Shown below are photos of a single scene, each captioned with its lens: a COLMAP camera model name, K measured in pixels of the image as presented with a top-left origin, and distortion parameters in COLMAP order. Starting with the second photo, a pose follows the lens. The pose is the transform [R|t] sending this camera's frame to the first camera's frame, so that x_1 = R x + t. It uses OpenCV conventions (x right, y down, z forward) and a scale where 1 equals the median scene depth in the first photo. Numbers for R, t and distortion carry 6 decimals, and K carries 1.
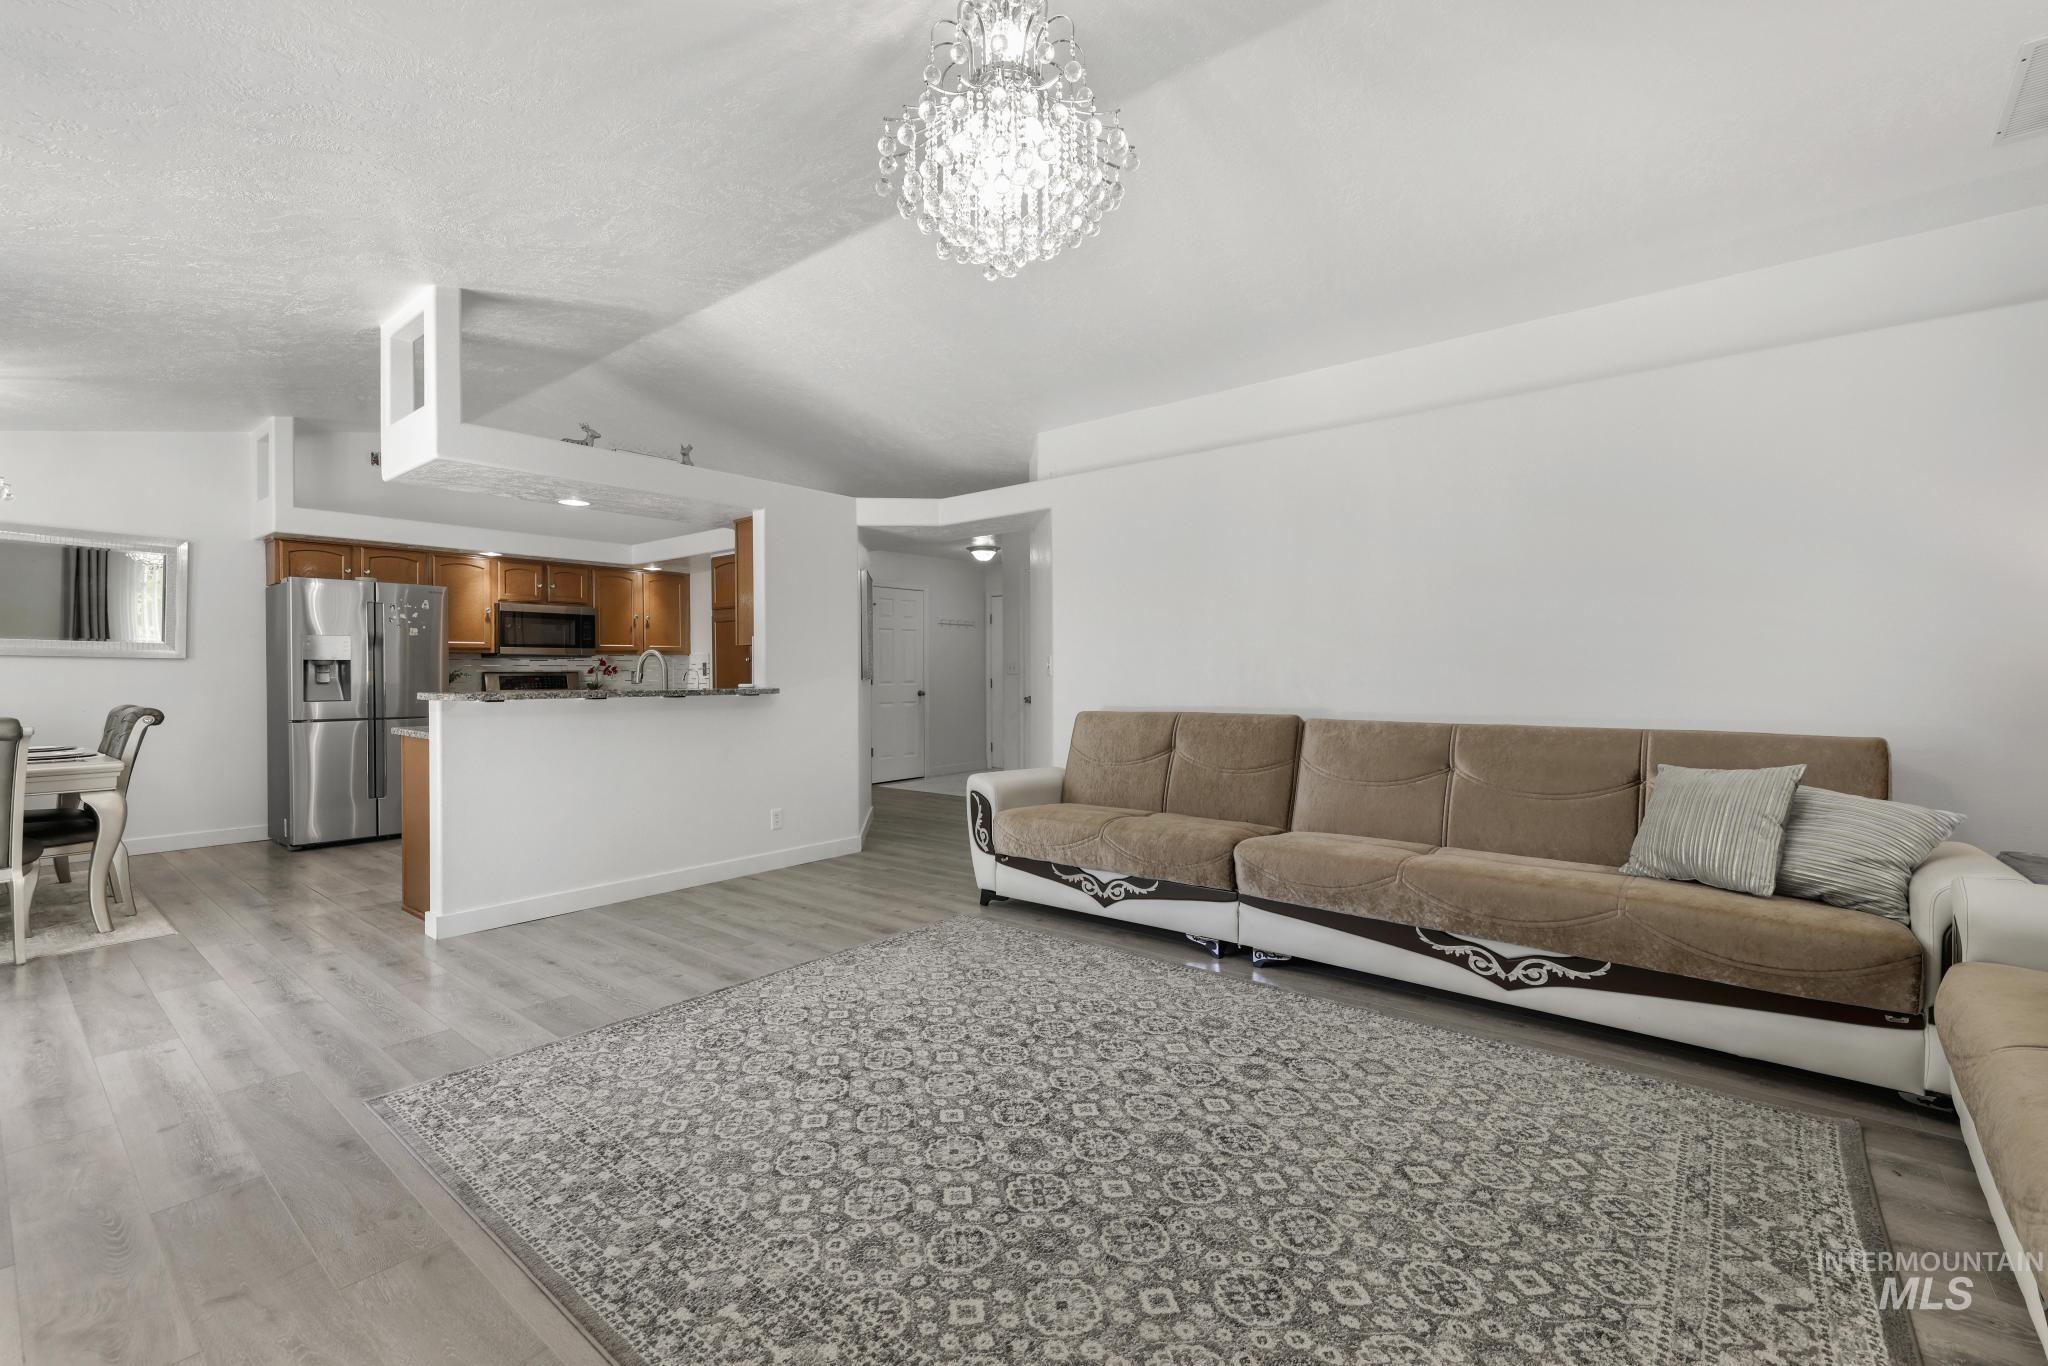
lens RADIAL K [[870.7, 0, 1021.2], [0, 870.7, 675.3], [0, 0, 1]] dist [0.001449, 0.000311]
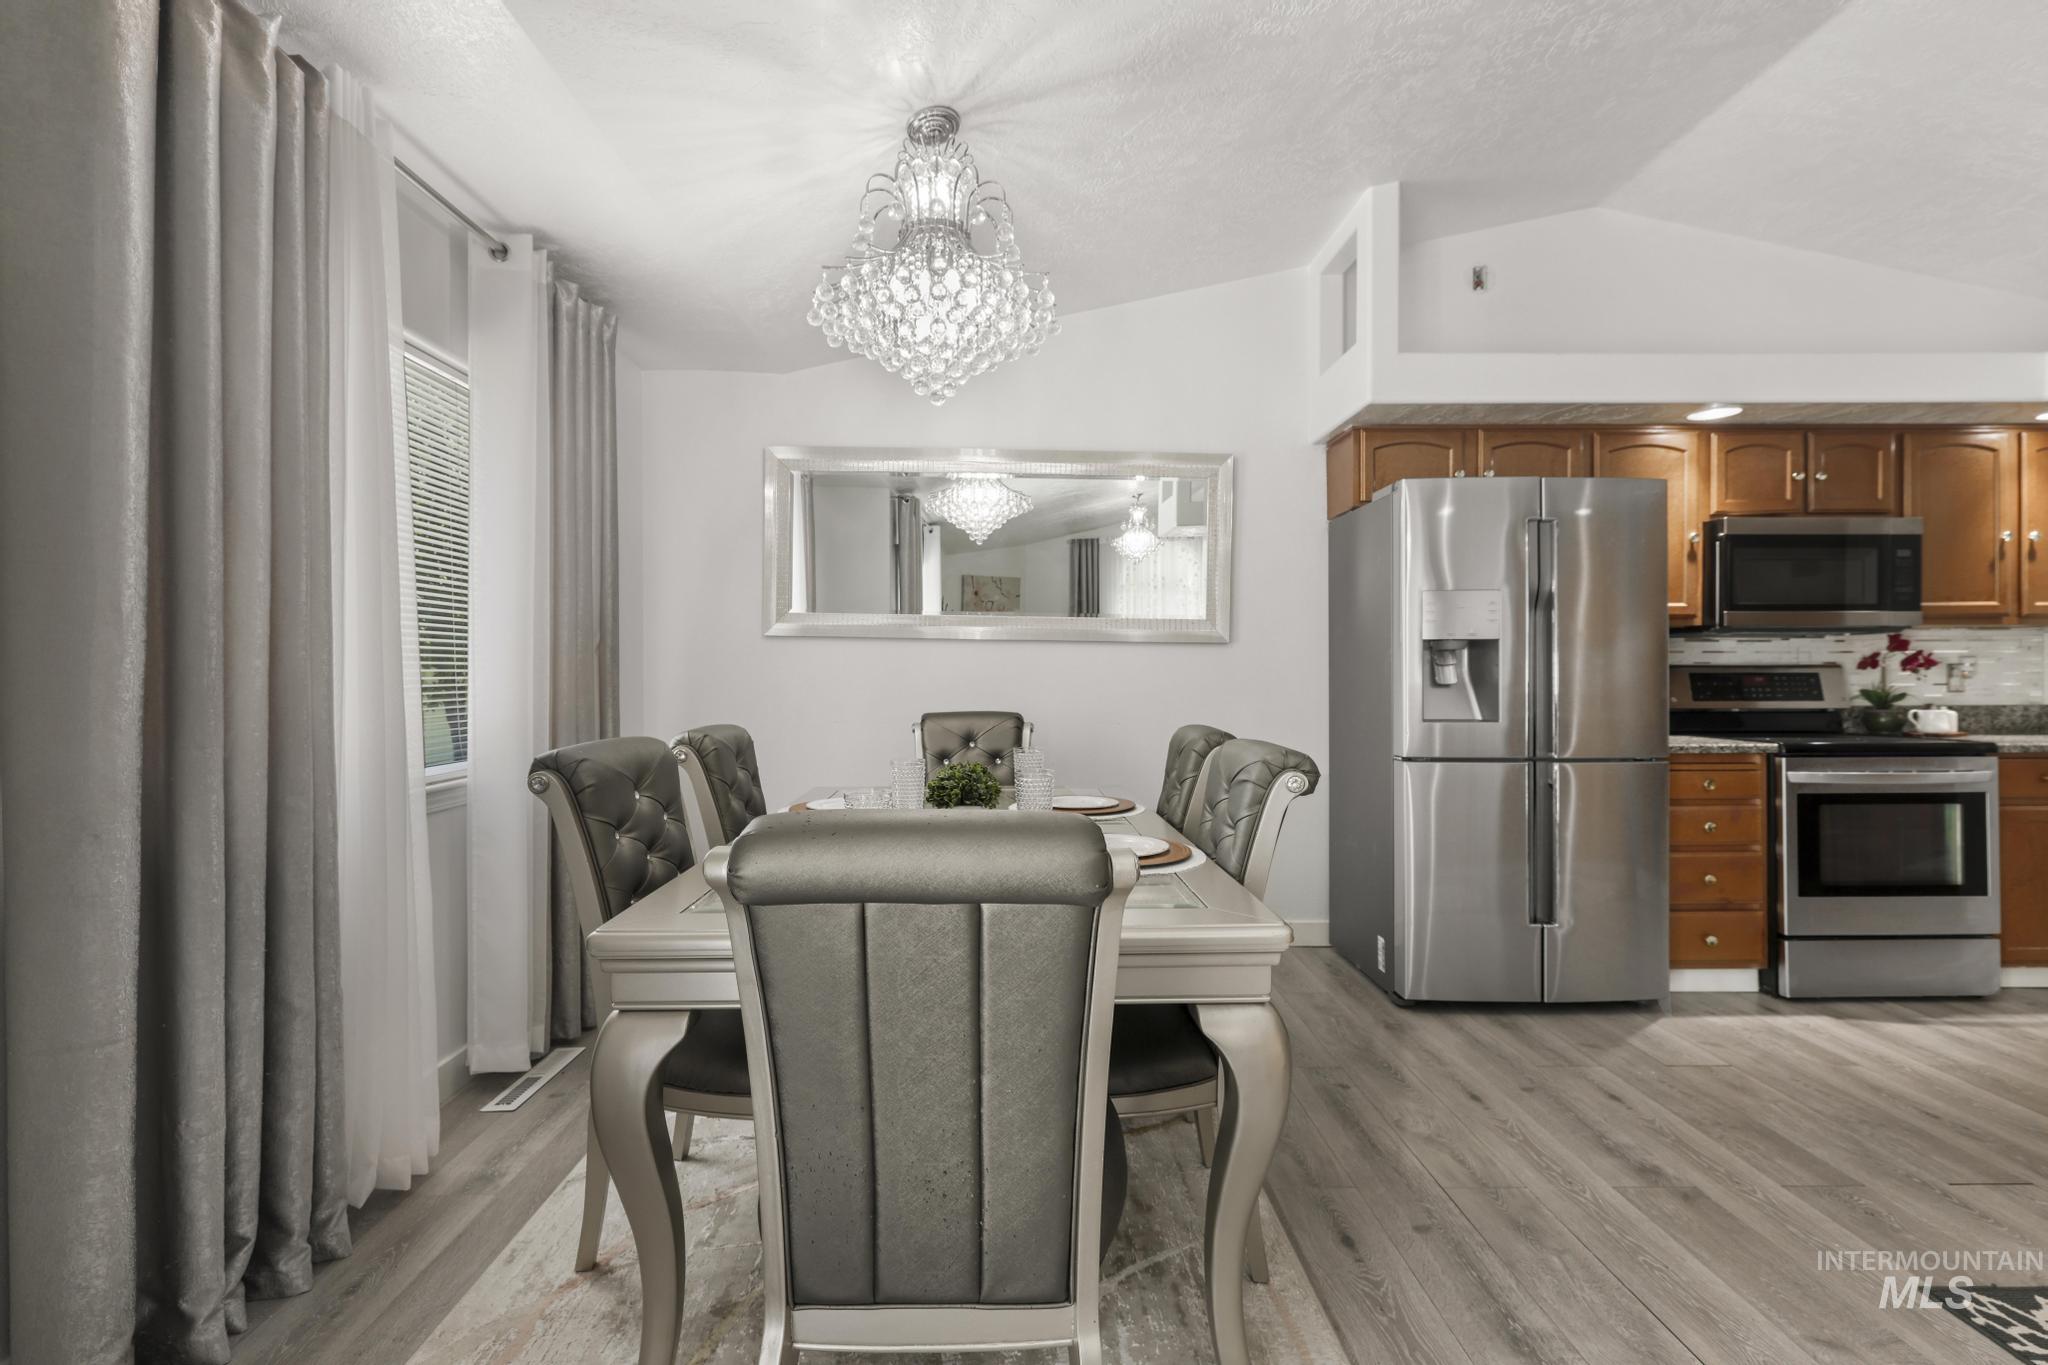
lens RADIAL K [[888.0, 0, 1019.4], [0, 888.0, 675.9], [0, 0, 1]] dist [0.002886, 0.000161]
pose [[0.641048, 0.005278, -0.767483, -0.536068], [-0.003704, 0.999986, 0.003783, 0.002215], [0.767492, 0.000418, 0.641058, 0.451770]]
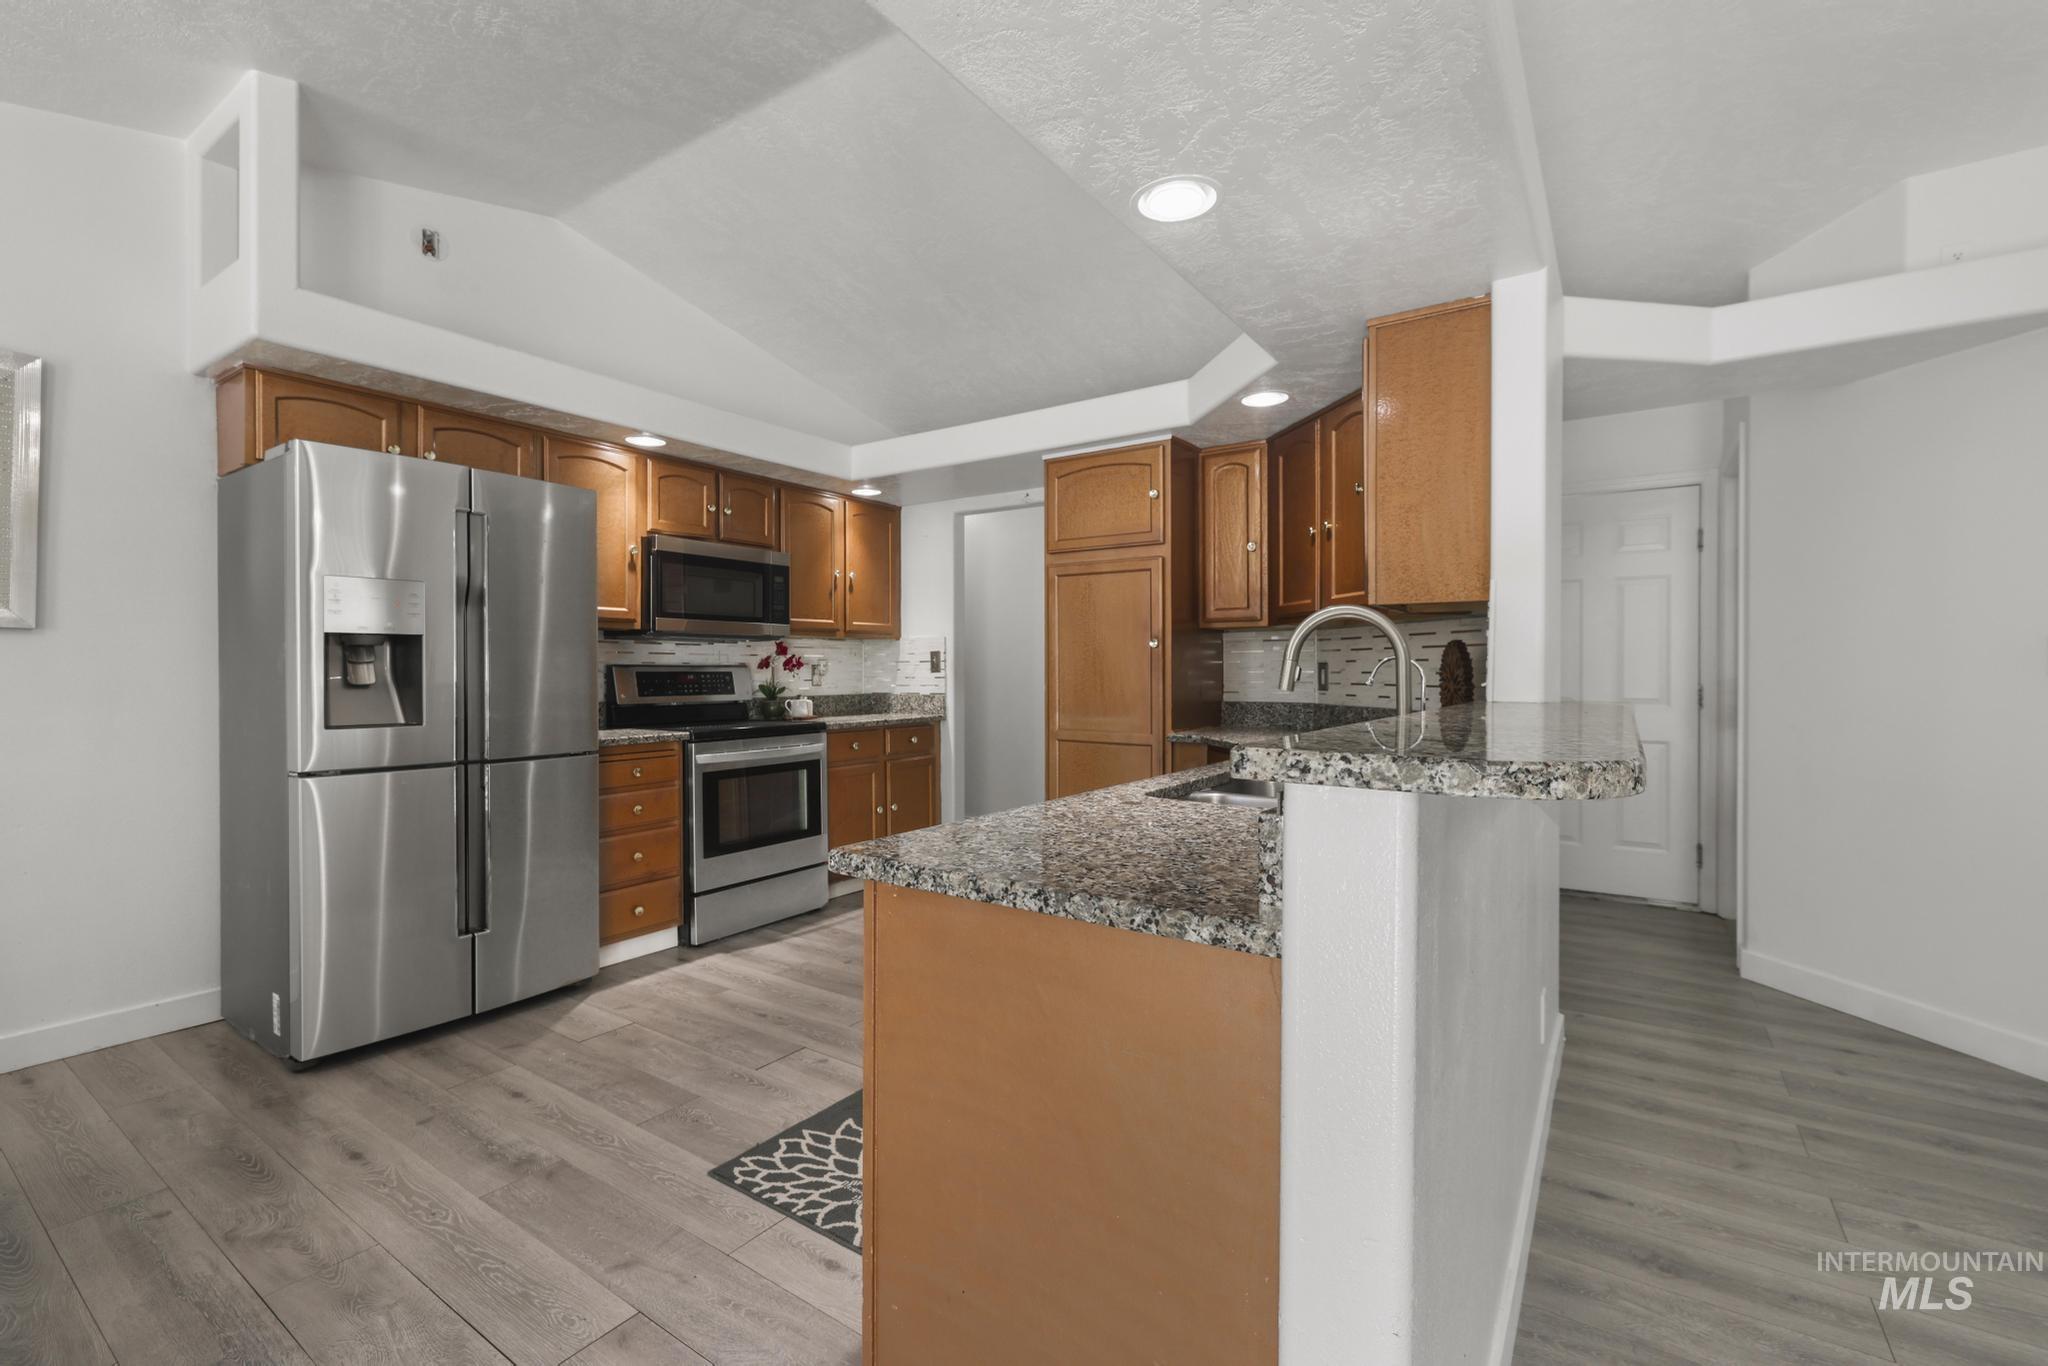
lens RADIAL K [[894.2, 0, 998.0], [0, 894.2, 676.0], [0, 0, 1]] dist [0.000514, 0.000292]
pose [[0.997366, 0.003493, 0.072447, -0.485196], [-0.003657, 0.999991, 0.002125, 0.001585], [-0.072439, -0.002384, 0.997370, 0.494641]]
